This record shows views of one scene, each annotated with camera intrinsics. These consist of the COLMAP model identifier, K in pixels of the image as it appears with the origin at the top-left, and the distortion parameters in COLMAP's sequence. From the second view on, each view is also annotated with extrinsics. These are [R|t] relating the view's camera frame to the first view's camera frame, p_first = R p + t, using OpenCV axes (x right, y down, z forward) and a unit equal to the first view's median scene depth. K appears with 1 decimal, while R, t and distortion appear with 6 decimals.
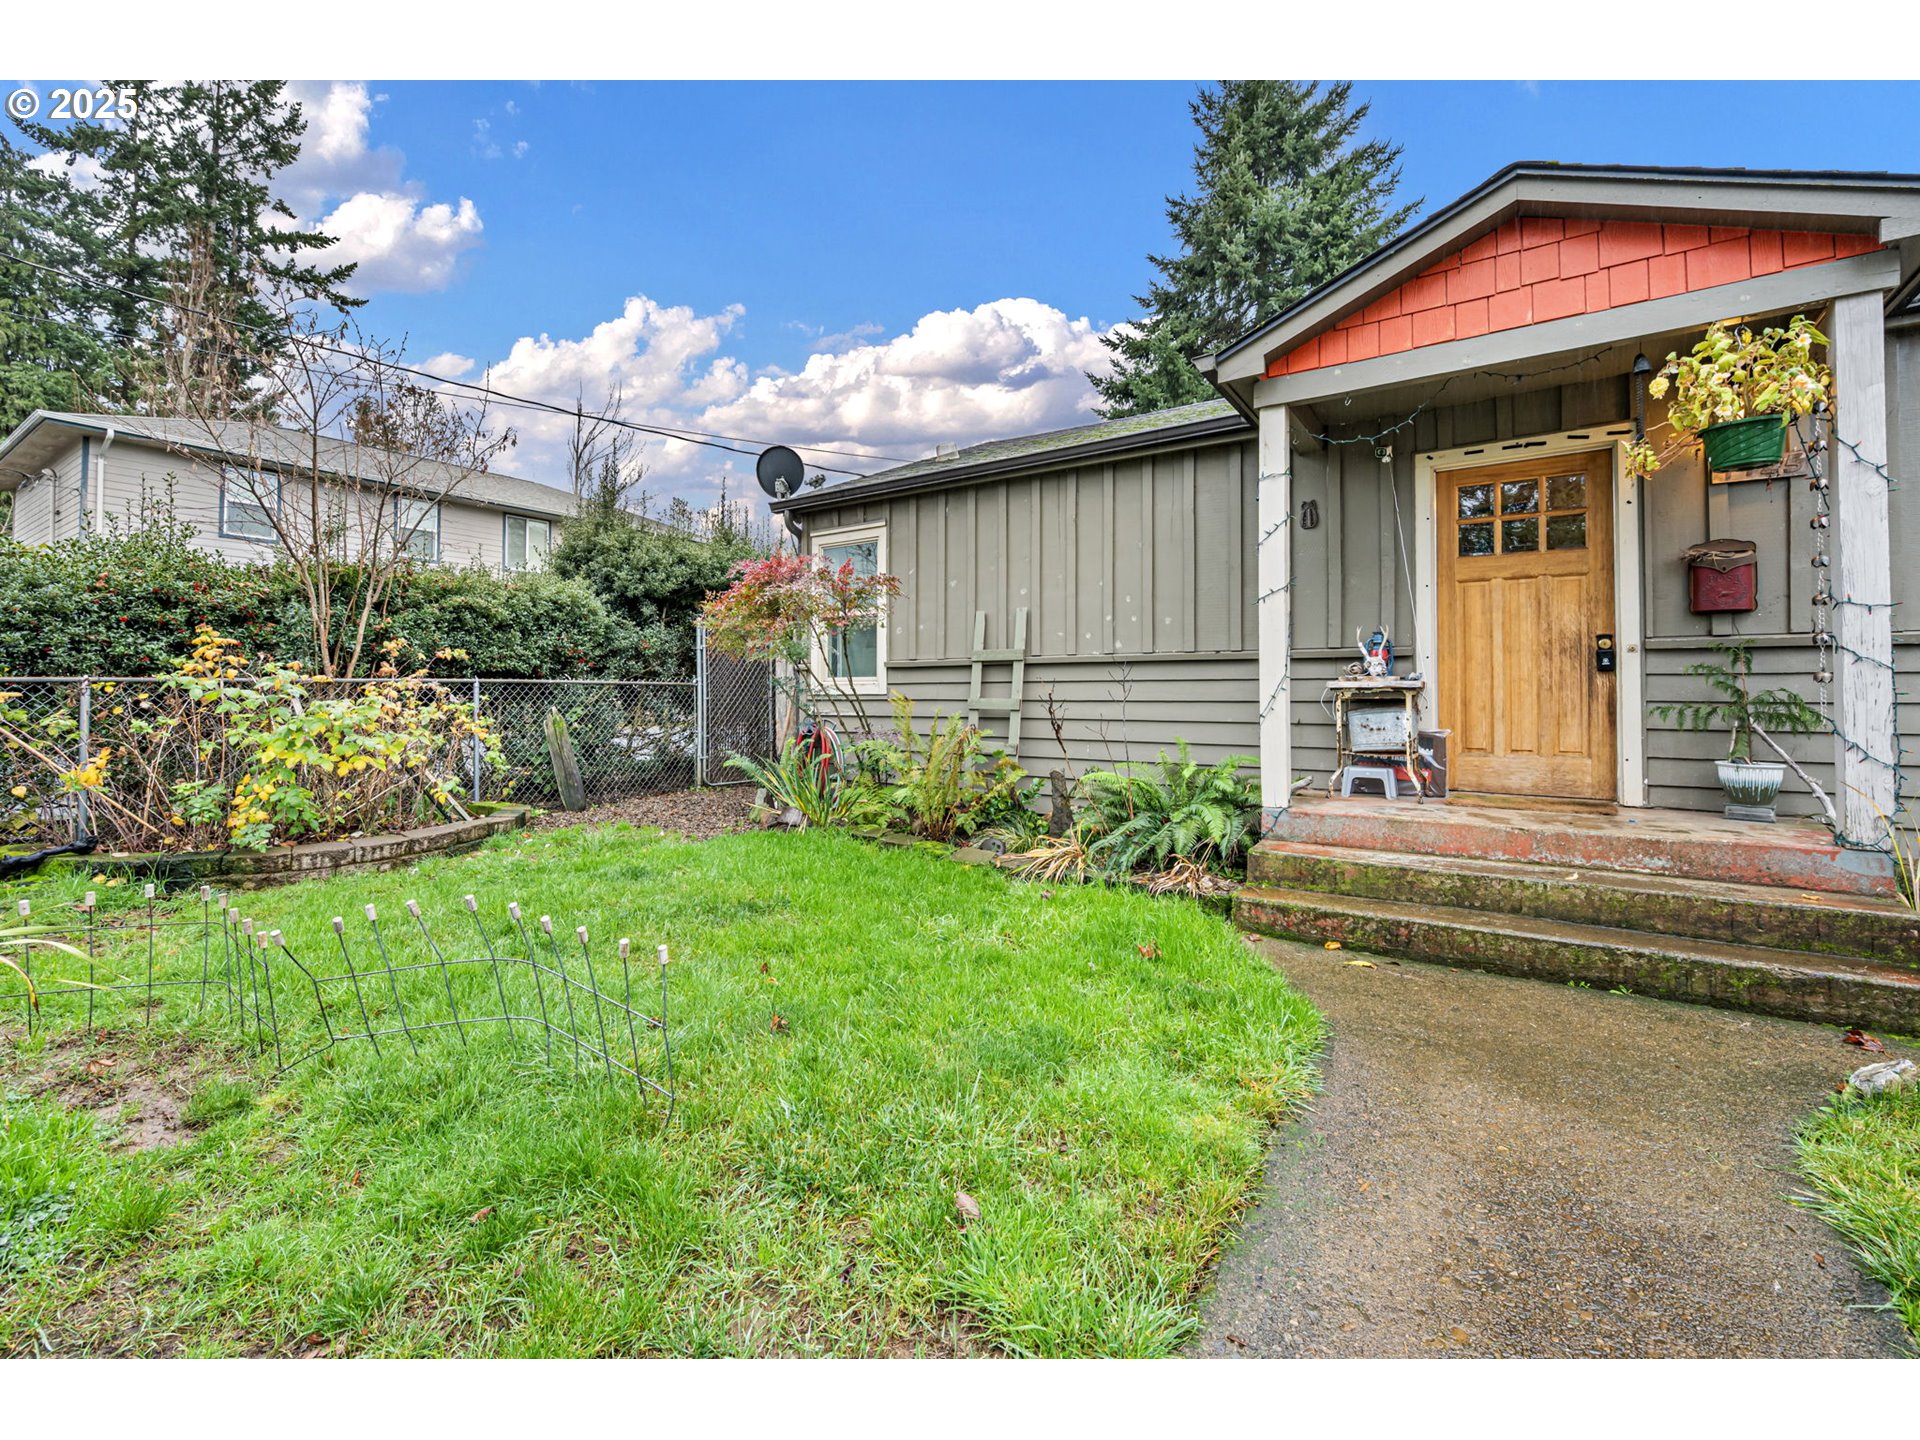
lens RADIAL K [[776.9, 0, 993.6], [0, 776.9, 677.5], [0, 0, 1]] dist [-0.001084, 0.000022]
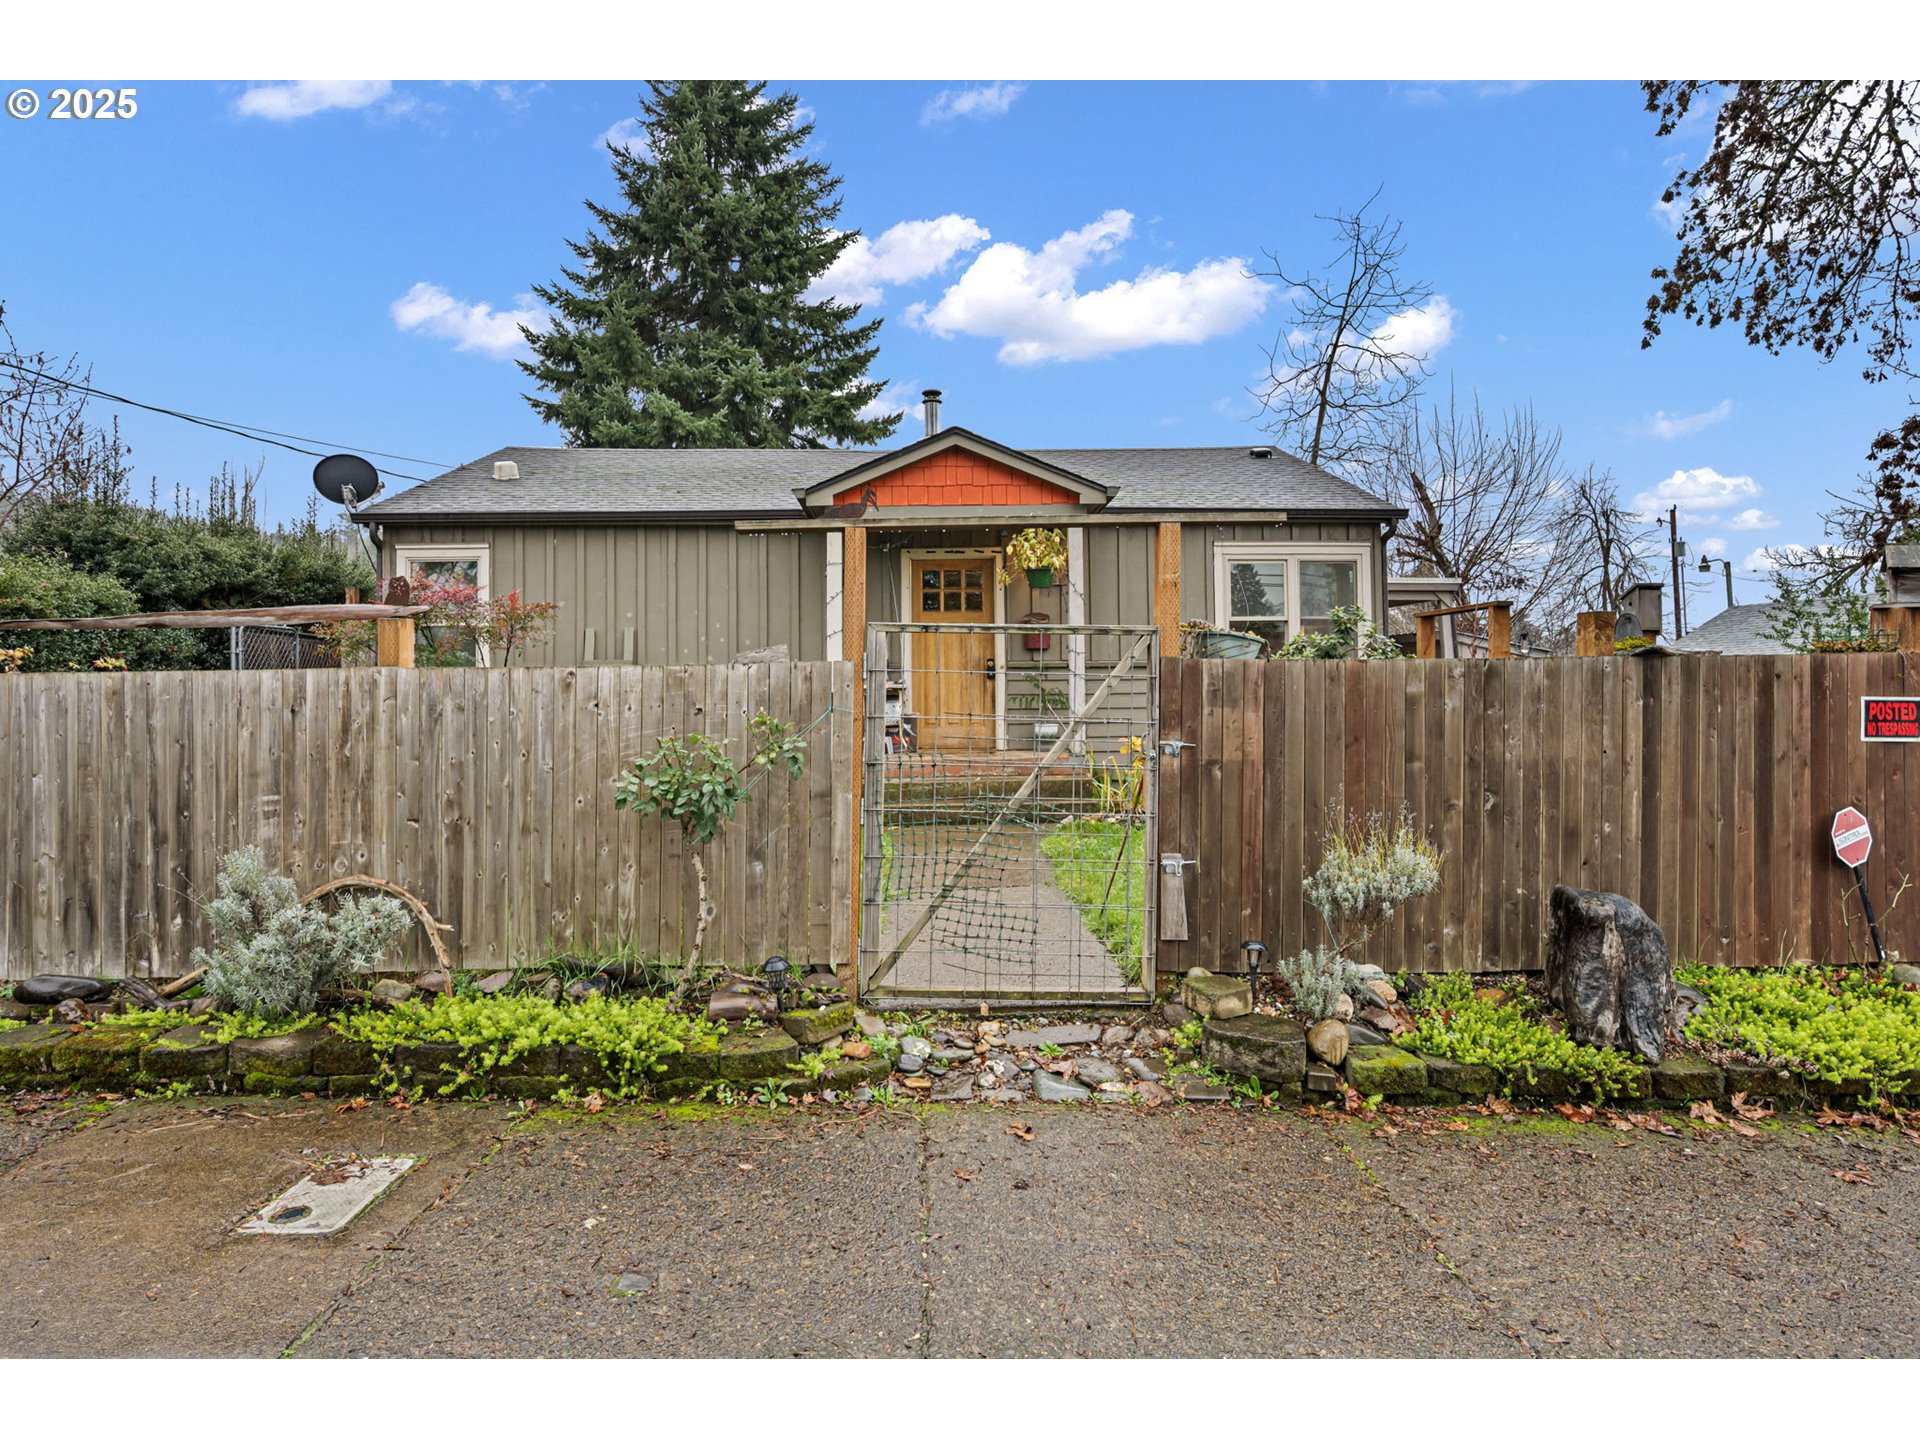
lens RADIAL K [[846.8, 0, 957.5], [0, 846.8, 700.3], [0, 0, 1]] dist [-0.001585, 0.000011]
pose [[0.810674, -0.016405, 0.585268, -0.481803], [0.000488, 0.999626, 0.027343, -0.012653], [-0.585498, -0.021881, 0.810379, -0.620524]]
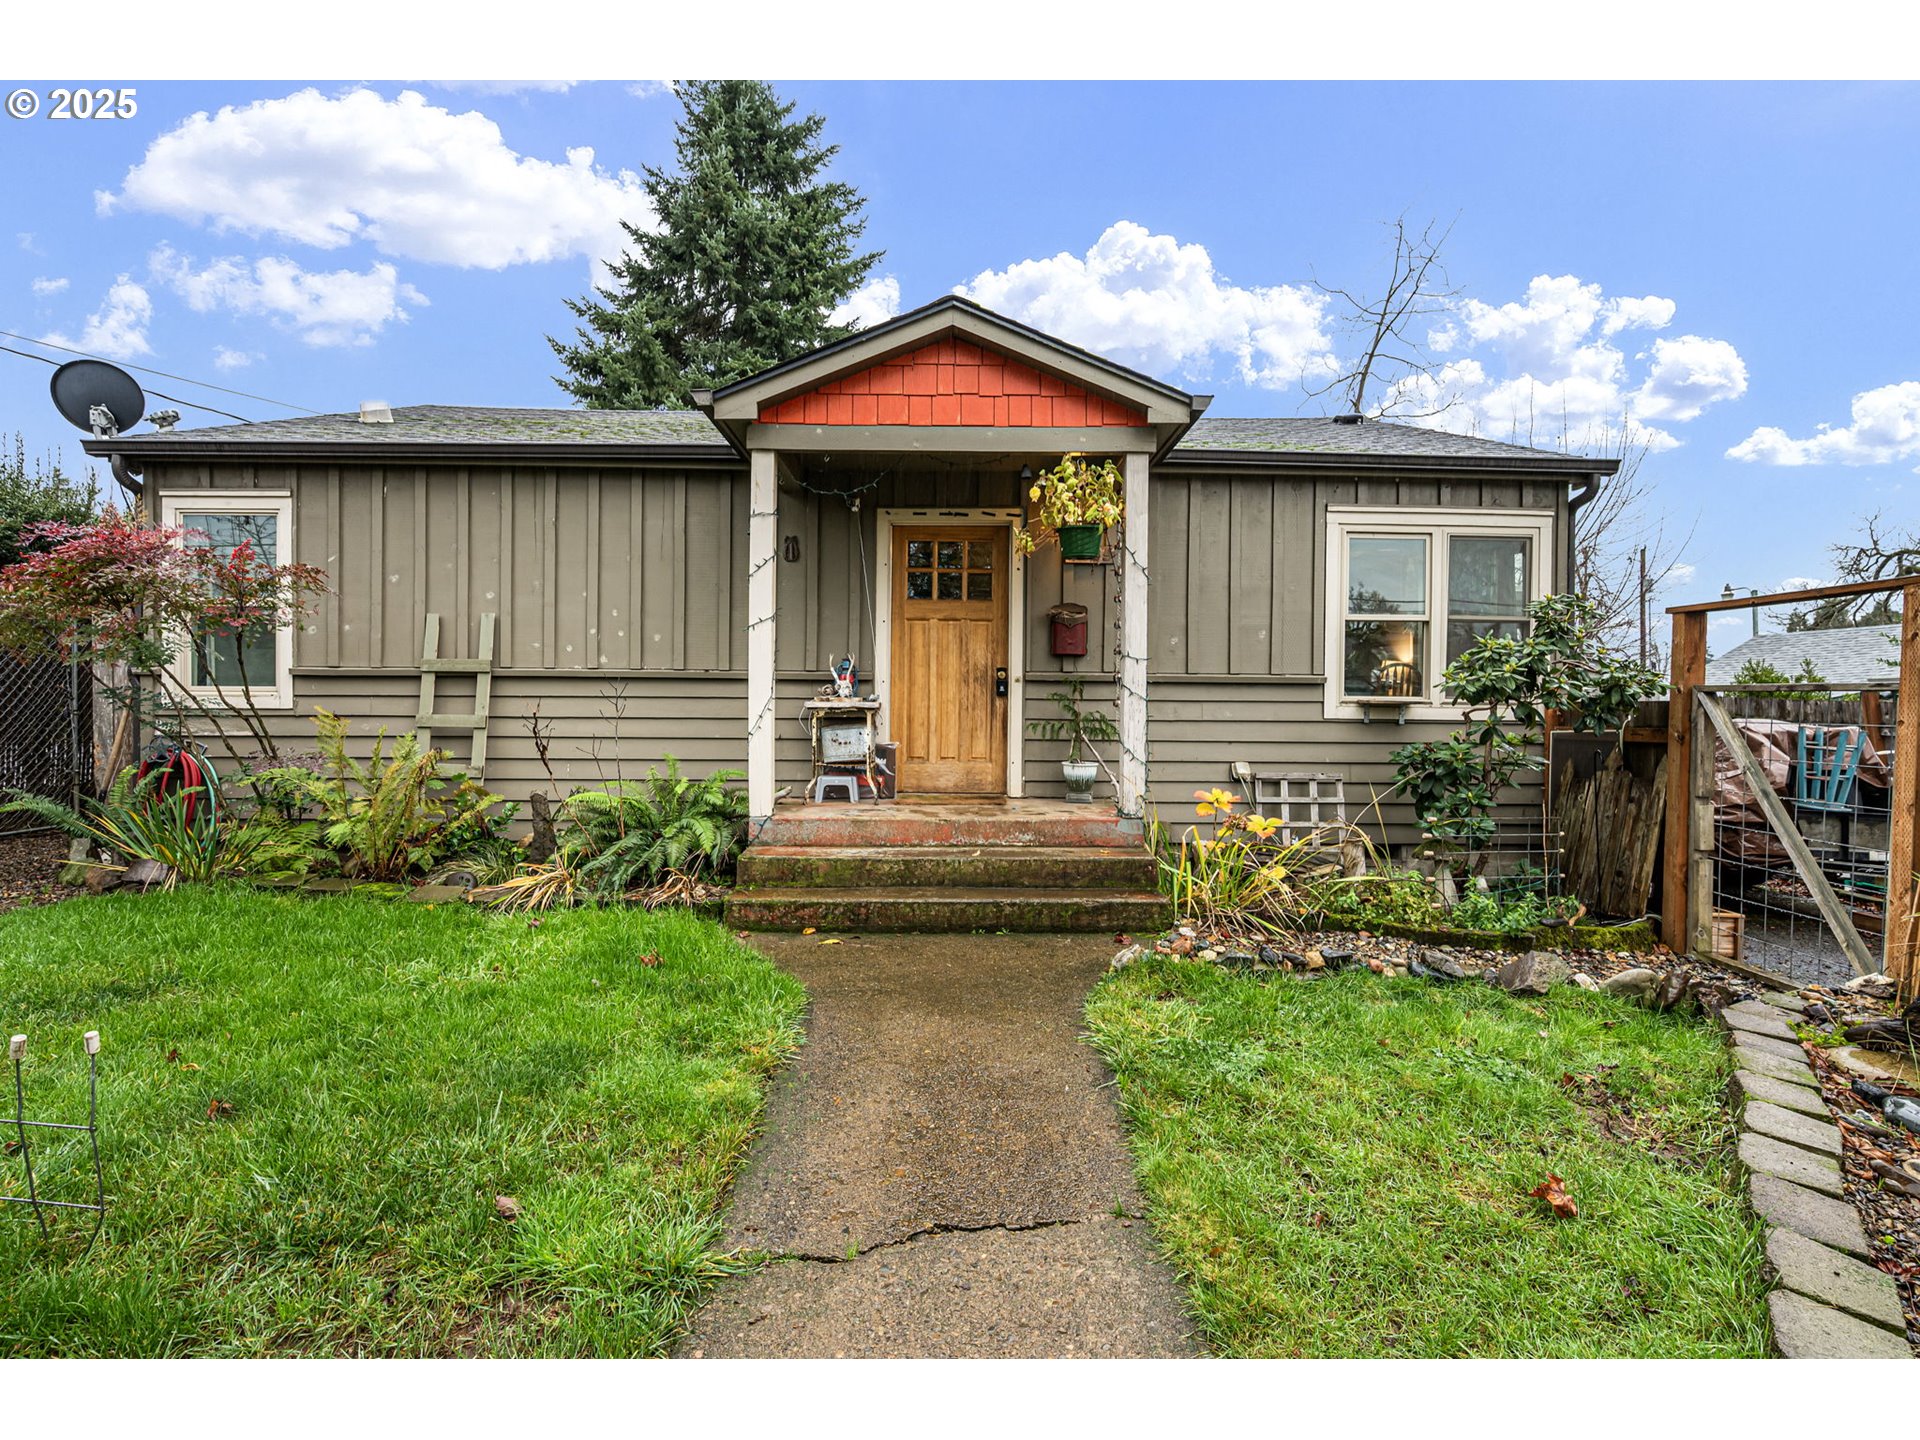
lens RADIAL K [[802.0, 0, 929.0], [0, 802.0, 714.4], [0, 0, 1]] dist [-0.000004, -0.000036]
pose [[0.842008, -0.000239, 0.539465, -0.049591], [-0.019267, 0.999349, 0.030515, -0.016562], [-0.539121, -0.036088, 0.841455, -0.080109]]
